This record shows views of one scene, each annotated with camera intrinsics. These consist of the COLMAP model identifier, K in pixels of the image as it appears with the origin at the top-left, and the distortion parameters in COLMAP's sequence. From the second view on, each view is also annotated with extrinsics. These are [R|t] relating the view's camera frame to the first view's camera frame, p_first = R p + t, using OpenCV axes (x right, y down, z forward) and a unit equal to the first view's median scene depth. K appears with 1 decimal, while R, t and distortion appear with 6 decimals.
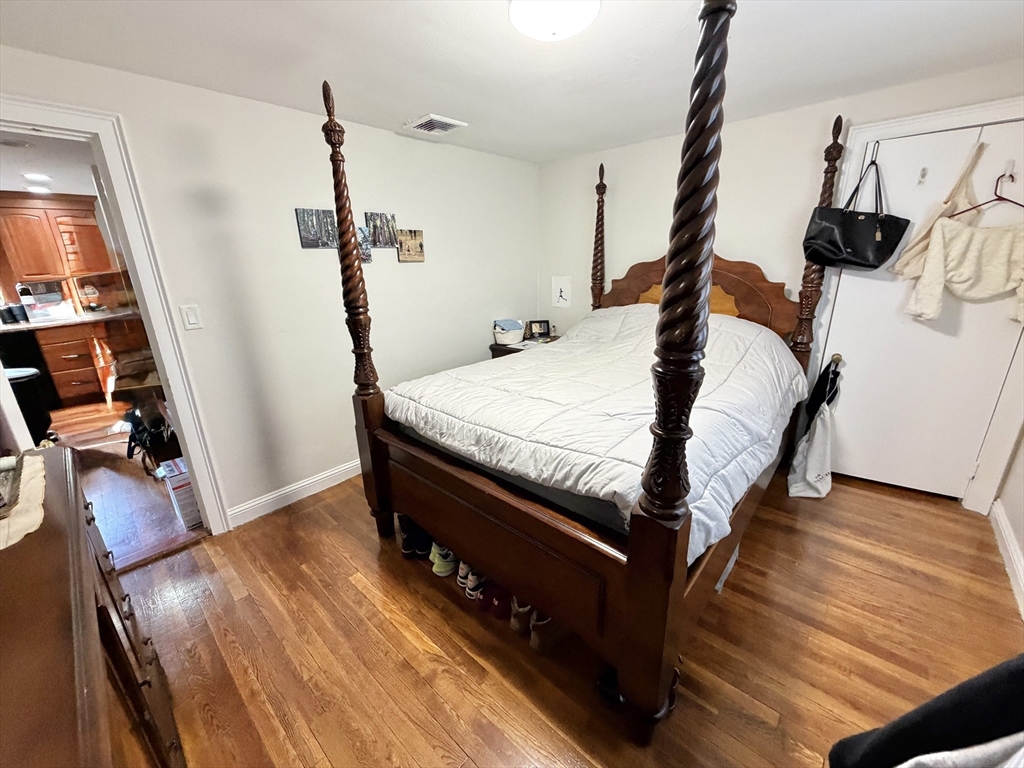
lens RADIAL K [[408.2, 0, 511.0], [0, 408.2, 383.6], [0, 0, 1]] dist [-0.000224, -0.000606]
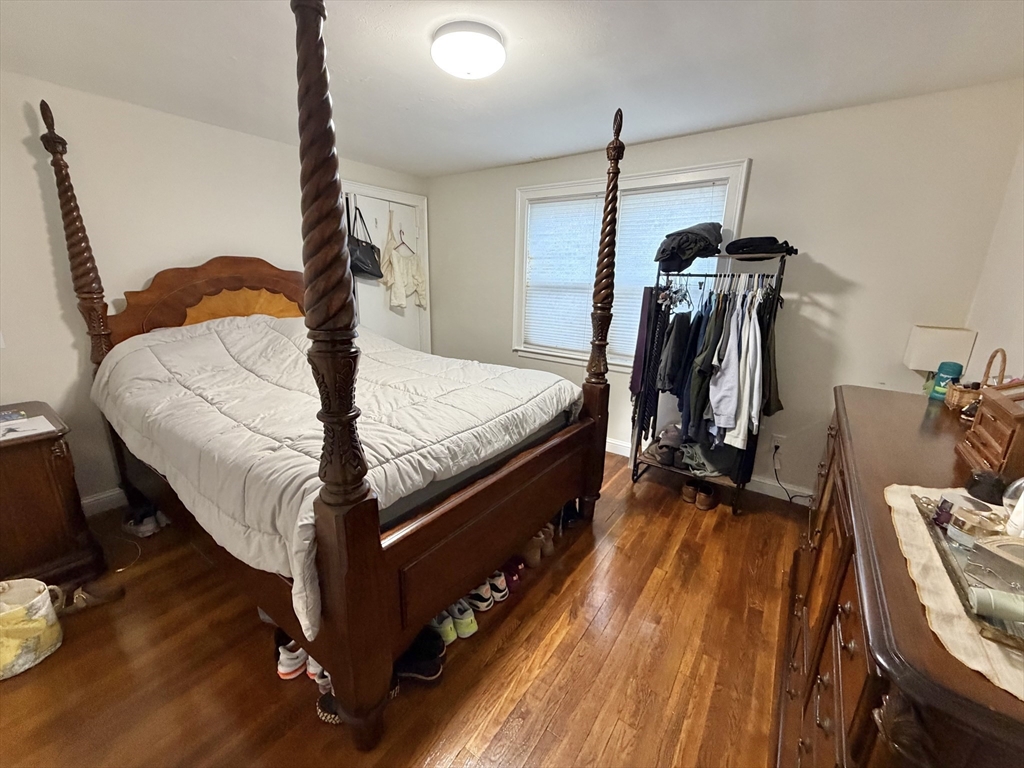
lens RADIAL K [[408.2, 0, 505.4], [0, 408.2, 386.3], [0, 0, 1]] dist [-0.000224, -0.000606]
pose [[-0.116691, -0.212256, 0.970222, -0.857651], [0.269412, 0.933502, 0.236625, -0.168294], [-0.955929, 0.289002, -0.051747, 0.817405]]
